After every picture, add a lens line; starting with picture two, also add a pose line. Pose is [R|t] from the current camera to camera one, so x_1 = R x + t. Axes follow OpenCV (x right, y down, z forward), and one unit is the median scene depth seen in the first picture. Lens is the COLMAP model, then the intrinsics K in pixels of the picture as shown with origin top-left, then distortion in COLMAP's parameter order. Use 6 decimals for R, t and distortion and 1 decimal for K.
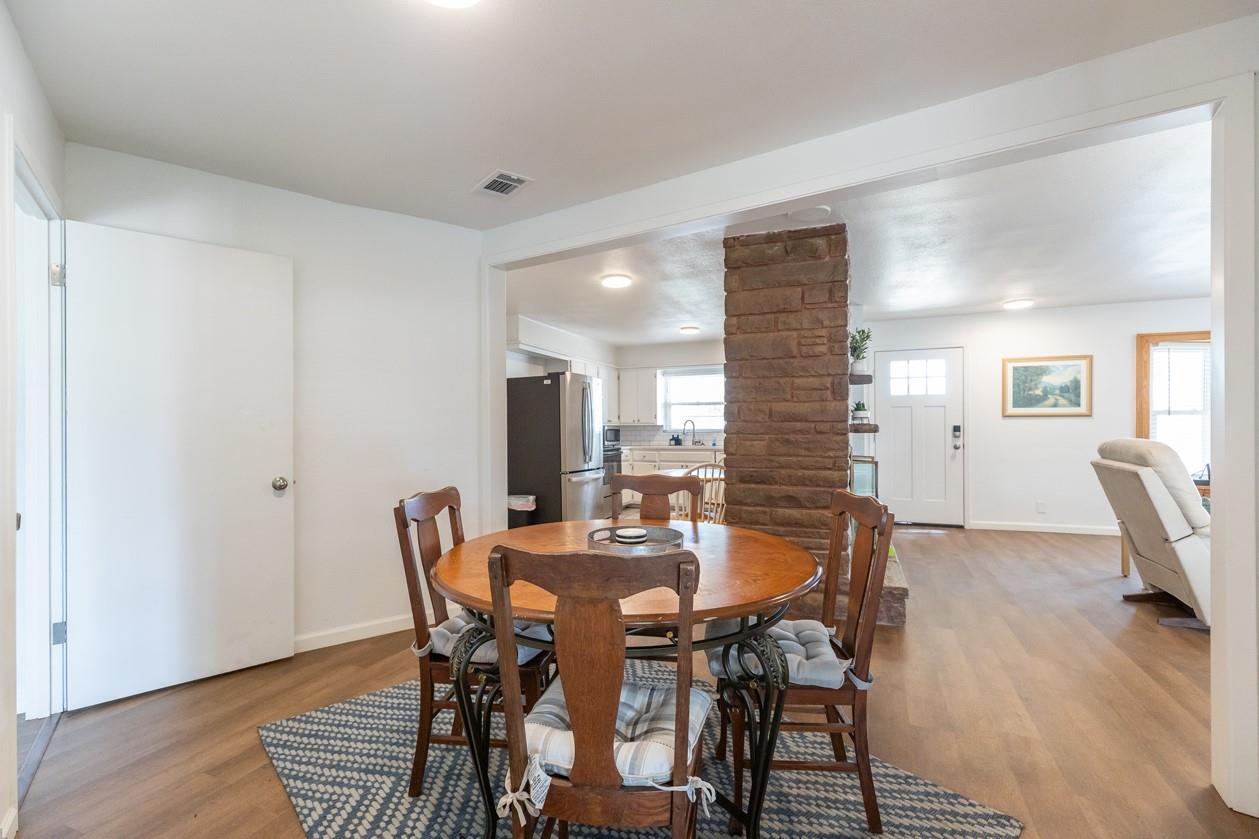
lens RADIAL K [[569.2, 0, 621.7], [0, 569.2, 421.8], [0, 0, 1]] dist [0.001043, -0.000928]
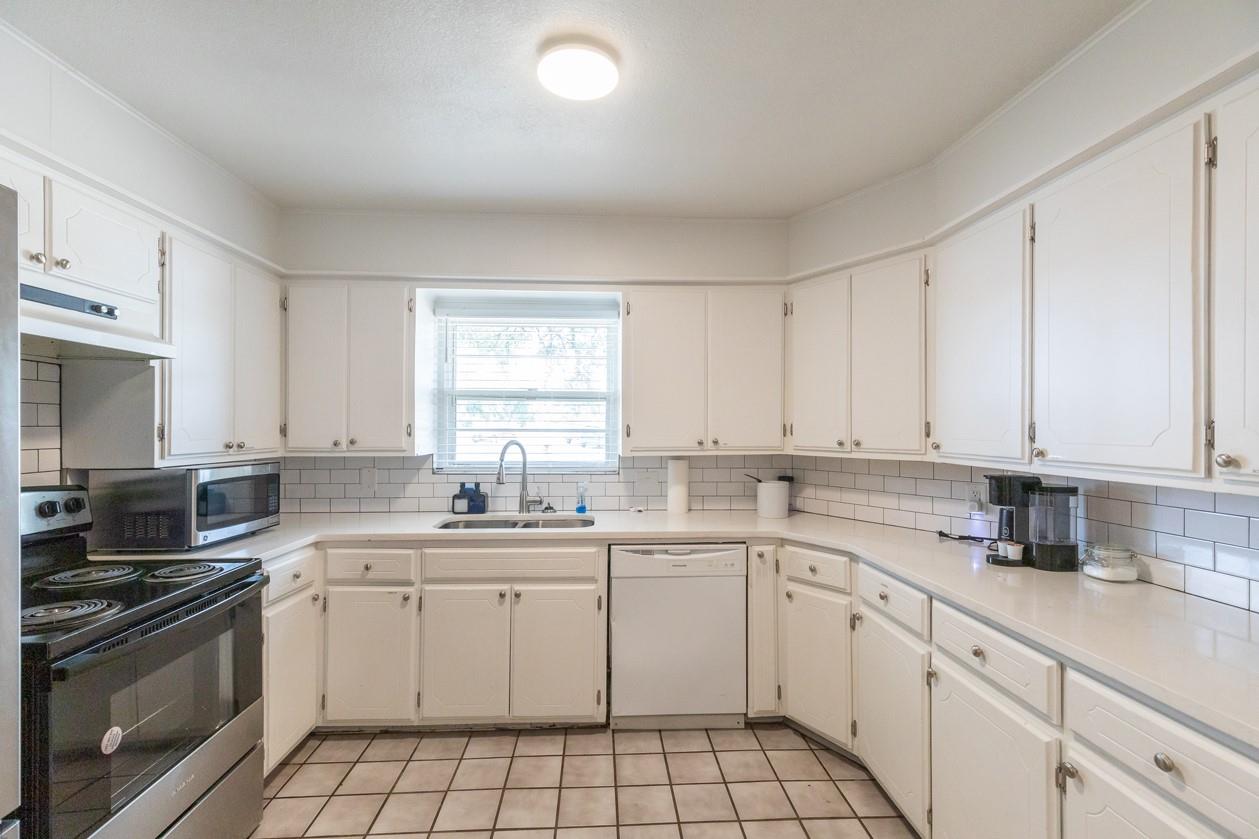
lens RADIAL K [[569.2, 0, 636.0], [0, 569.2, 428.2], [0, 0, 1]] dist [0.001043, -0.000928]
pose [[0.911432, 0.015138, 0.411172, 0.079847], [-0.014306, 0.999885, -0.005101, -0.018294], [-0.411201, -0.001233, 0.911544, 1.179118]]
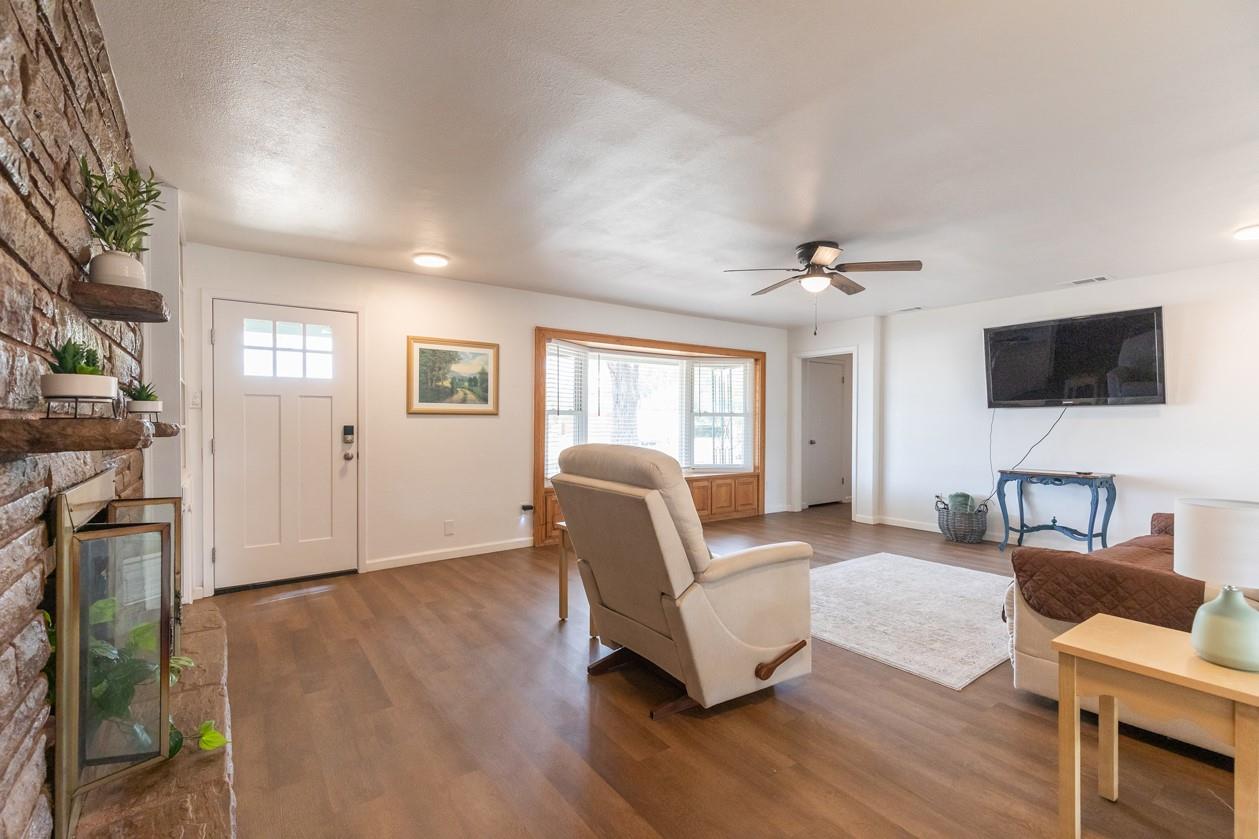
lens RADIAL K [[569.2, 0, 628.9], [0, 569.2, 422.9], [0, 0, 1]] dist [0.001043, -0.000928]
pose [[0.530497, 0.003260, 0.847681, 0.252977], [-0.004256, 0.999990, -0.001182, 0.003355], [-0.847676, -0.002981, 0.530505, 0.475153]]
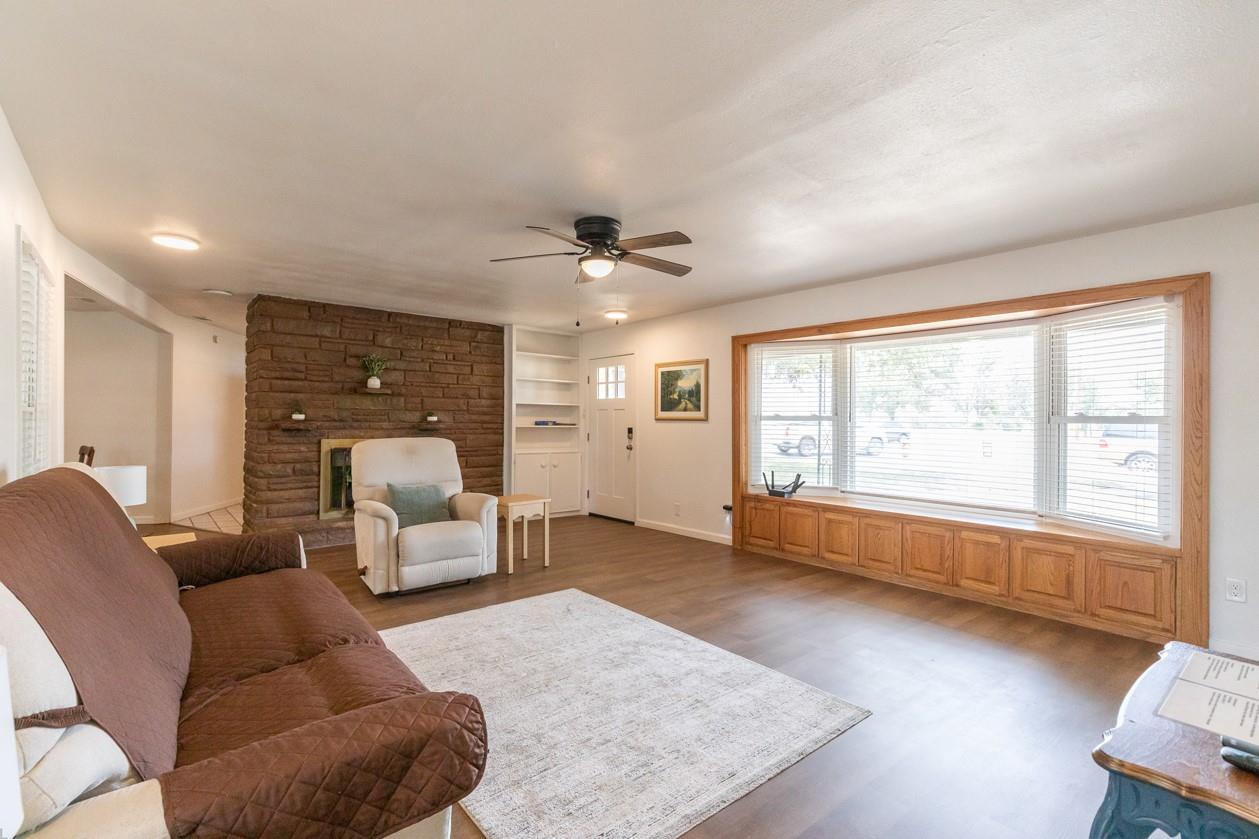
lens RADIAL K [[569.2, 0, 626.8], [0, 569.2, 419.4], [0, 0, 1]] dist [0.001043, -0.000928]
pose [[0.878645, 0.012922, -0.477300, 1.490227], [-0.011407, 0.999917, 0.006072, -0.020762], [0.477339, 0.000109, 0.878719, 0.086144]]
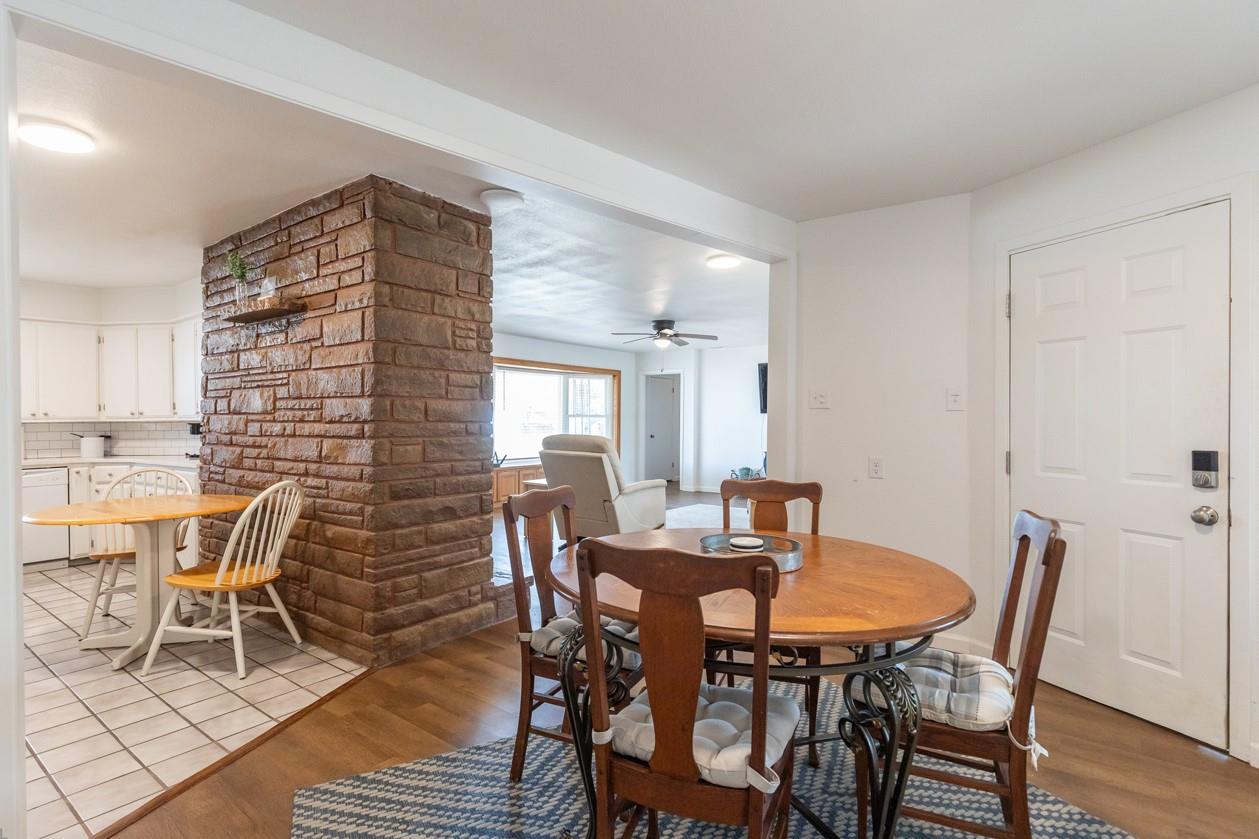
lens RADIAL K [[604.2, 0, 634.5], [0, 604.2, 422.8], [0, 0, 1]] dist [0.000298, -0.000752]
pose [[0.249656, 0.000483, 0.968335, -0.397344], [-0.007952, 0.999967, 0.001551, -0.001897], [-0.968302, -0.008088, 0.249651, 0.372191]]
